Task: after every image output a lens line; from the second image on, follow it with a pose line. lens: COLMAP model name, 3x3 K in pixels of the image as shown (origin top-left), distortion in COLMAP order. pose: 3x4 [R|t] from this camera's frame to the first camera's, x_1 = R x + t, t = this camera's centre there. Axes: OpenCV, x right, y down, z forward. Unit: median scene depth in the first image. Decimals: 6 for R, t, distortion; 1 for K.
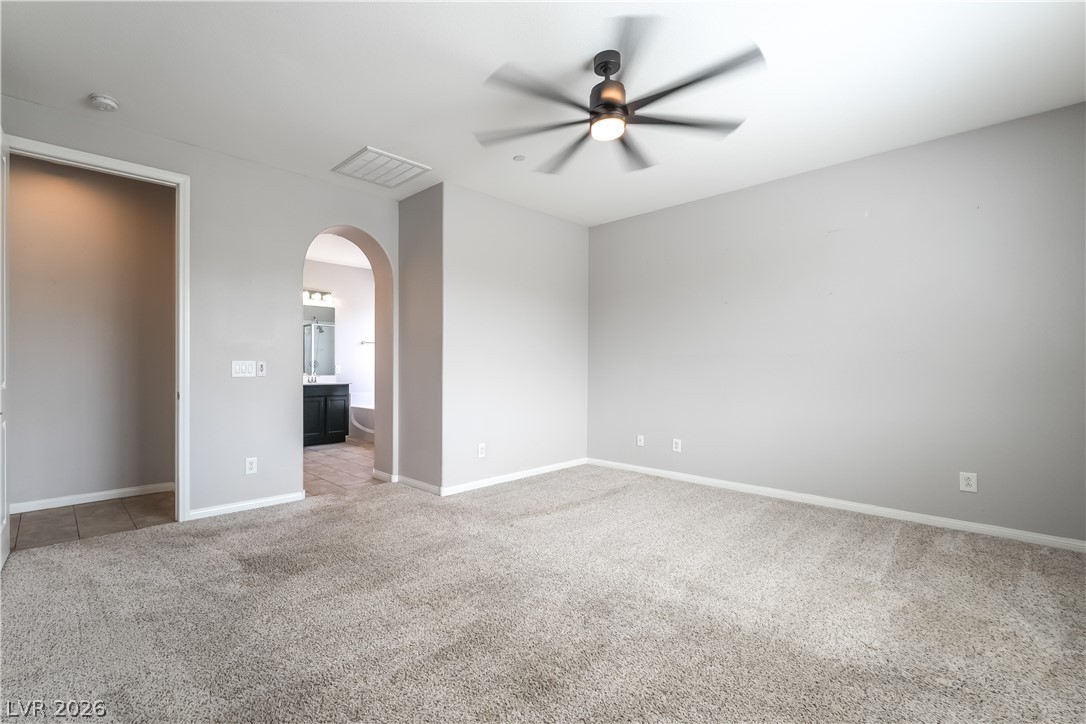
lens RADIAL K [[480.2, 0, 489.2], [0, 480.2, 364.3], [0, 0, 1]] dist [-0.002124, -0.000233]
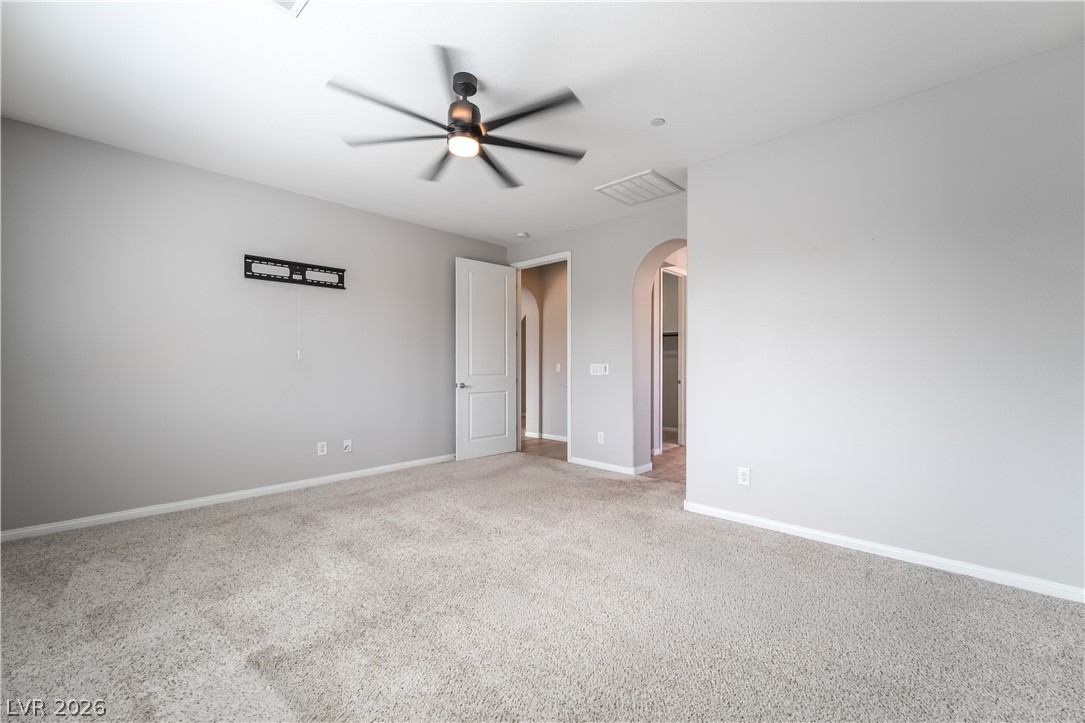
lens RADIAL K [[453.1, 0, 538.9], [0, 453.1, 366.4], [0, 0, 1]] dist [-0.000738, 0.000348]
pose [[0.063574, -0.003362, -0.997971, 0.908377], [-0.004752, 0.999982, -0.003672, 0.006118], [0.997966, 0.004976, 0.063557, 0.803664]]
